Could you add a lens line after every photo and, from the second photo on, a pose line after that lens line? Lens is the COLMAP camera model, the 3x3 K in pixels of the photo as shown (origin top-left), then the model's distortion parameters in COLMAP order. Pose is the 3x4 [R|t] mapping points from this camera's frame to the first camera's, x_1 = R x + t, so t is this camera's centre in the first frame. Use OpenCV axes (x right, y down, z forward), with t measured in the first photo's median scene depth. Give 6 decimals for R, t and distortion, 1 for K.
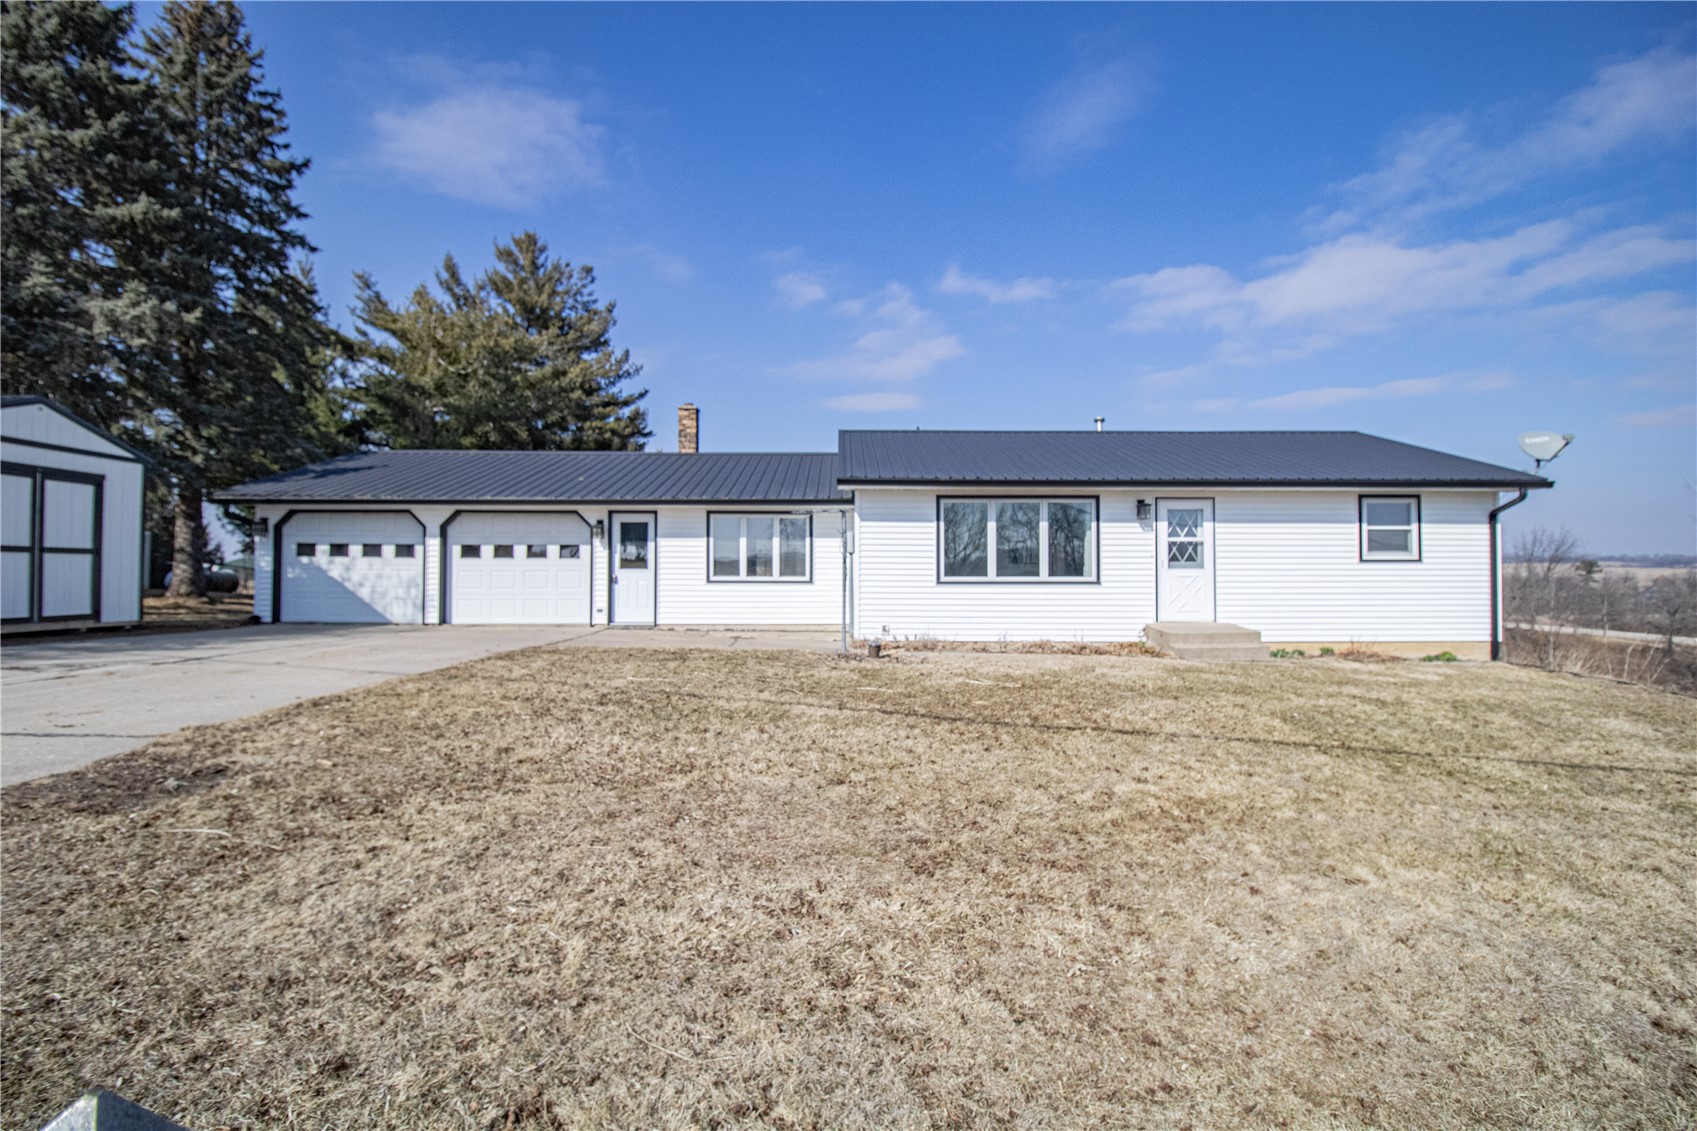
lens RADIAL K [[801.7, 0, 866.4], [0, 801.7, 560.4], [0, 0, 1]] dist [-0.004190, -0.010823]
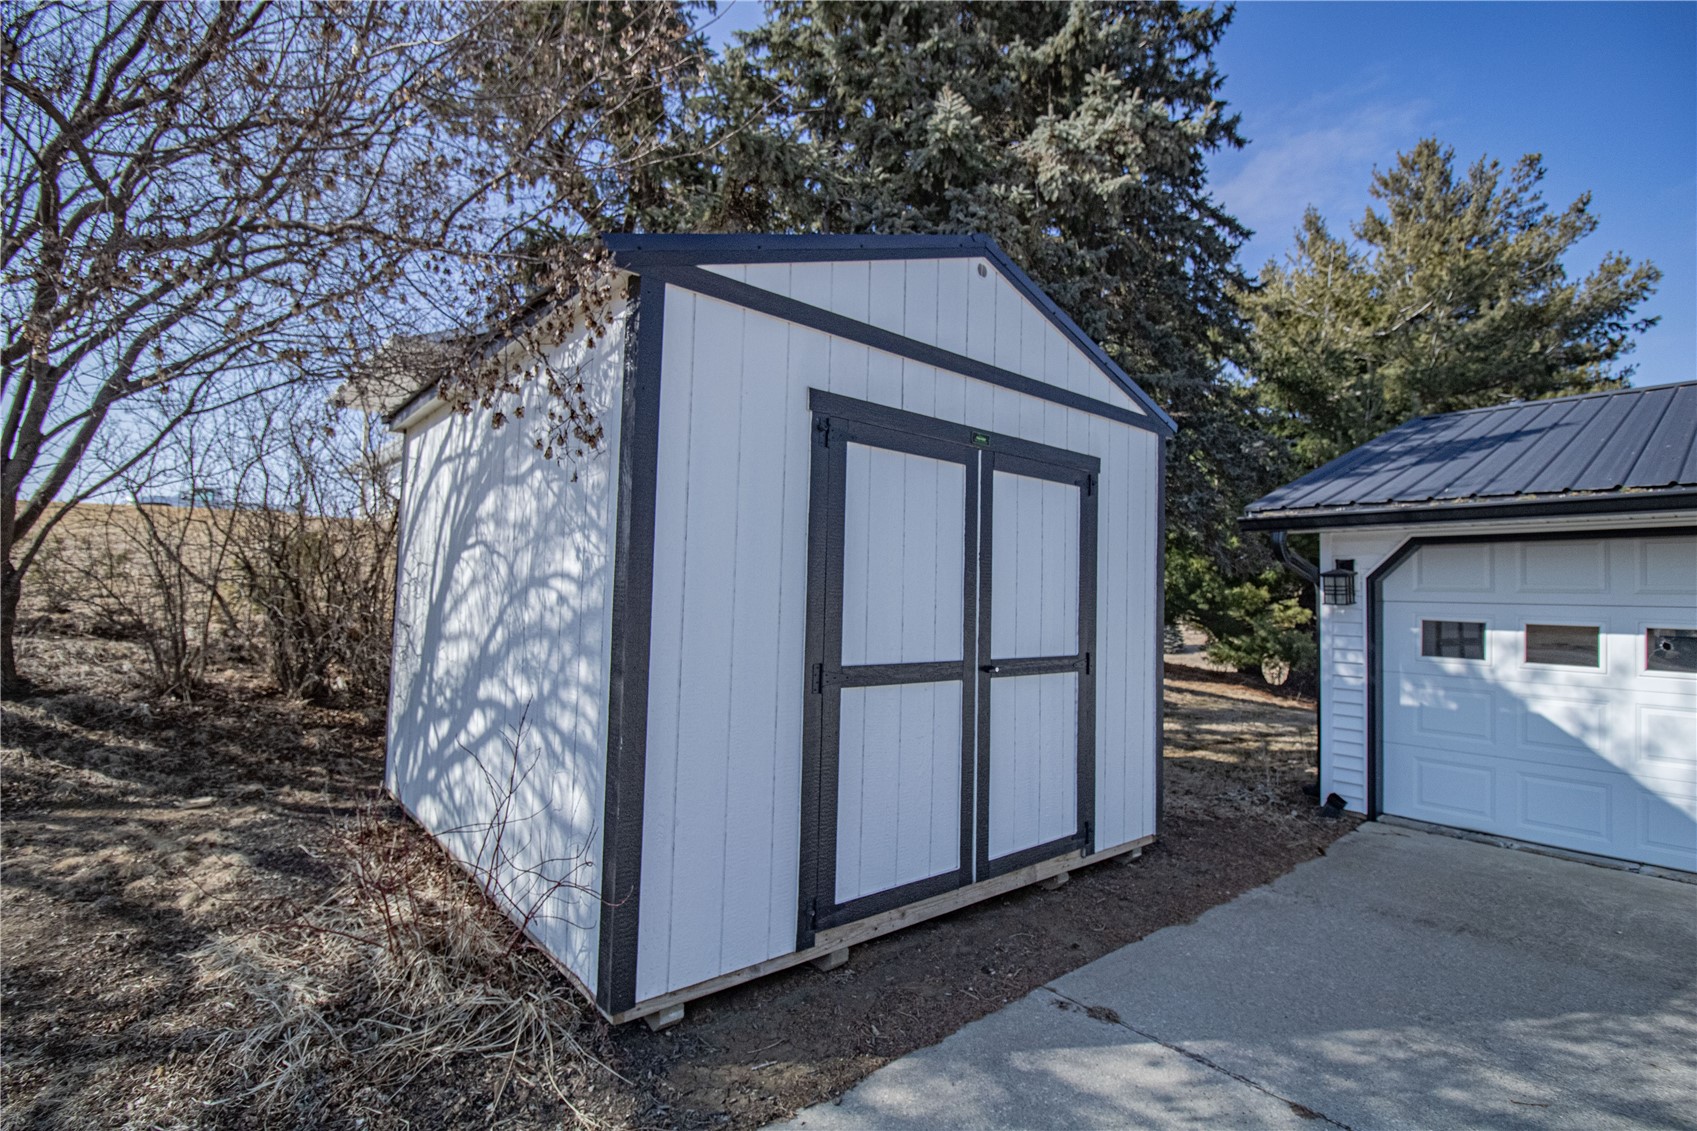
lens RADIAL K [[801.7, 0, 856.7], [0, 801.7, 566.2], [0, 0, 1]] dist [-0.004190, -0.010823]
pose [[0.632787, -0.021625, -0.774024, -0.586235], [-0.007555, 0.999390, -0.034098, -0.033674], [0.774289, 0.027425, 0.632238, 0.529586]]
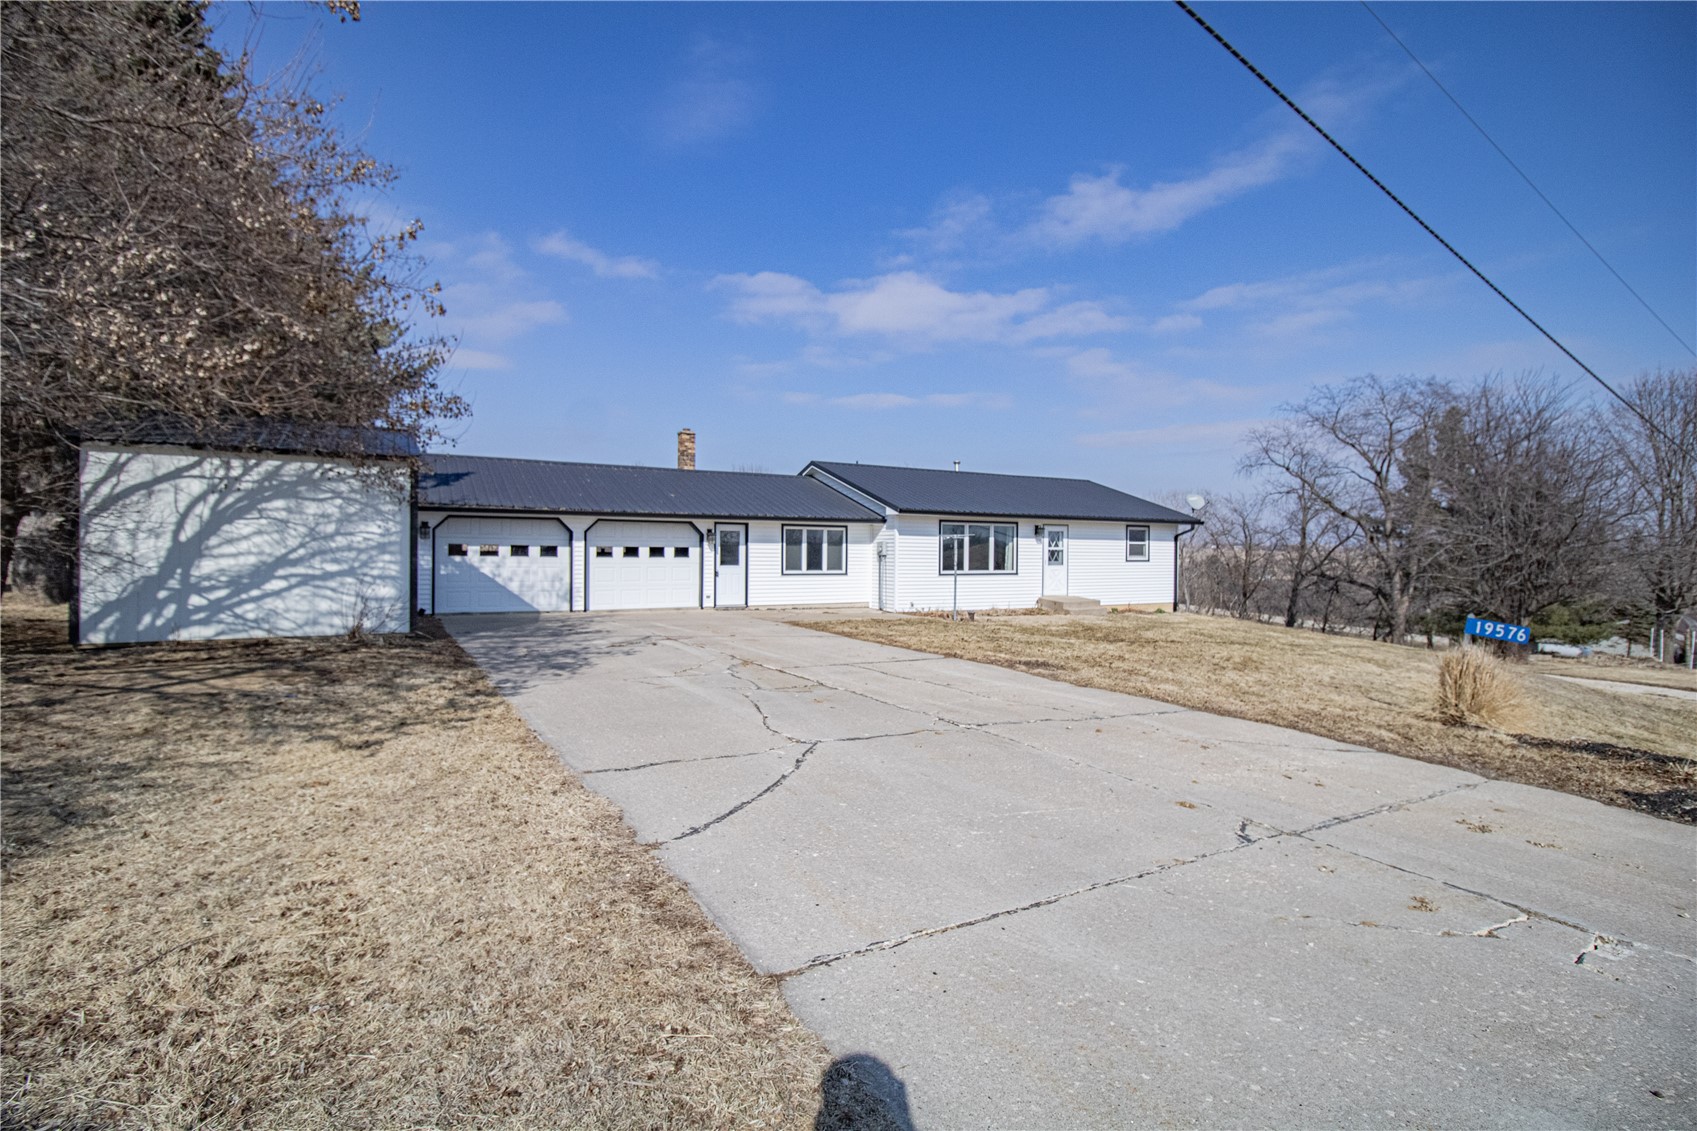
lens RADIAL K [[801.7, 0, 840.7], [0, 801.7, 539.4], [0, 0, 1]] dist [-0.004190, -0.010823]
pose [[0.872499, 0.010463, 0.488503, -0.786833], [-0.016232, 0.999840, 0.007576, -0.046642], [-0.488345, -0.014539, 0.872529, -0.277577]]
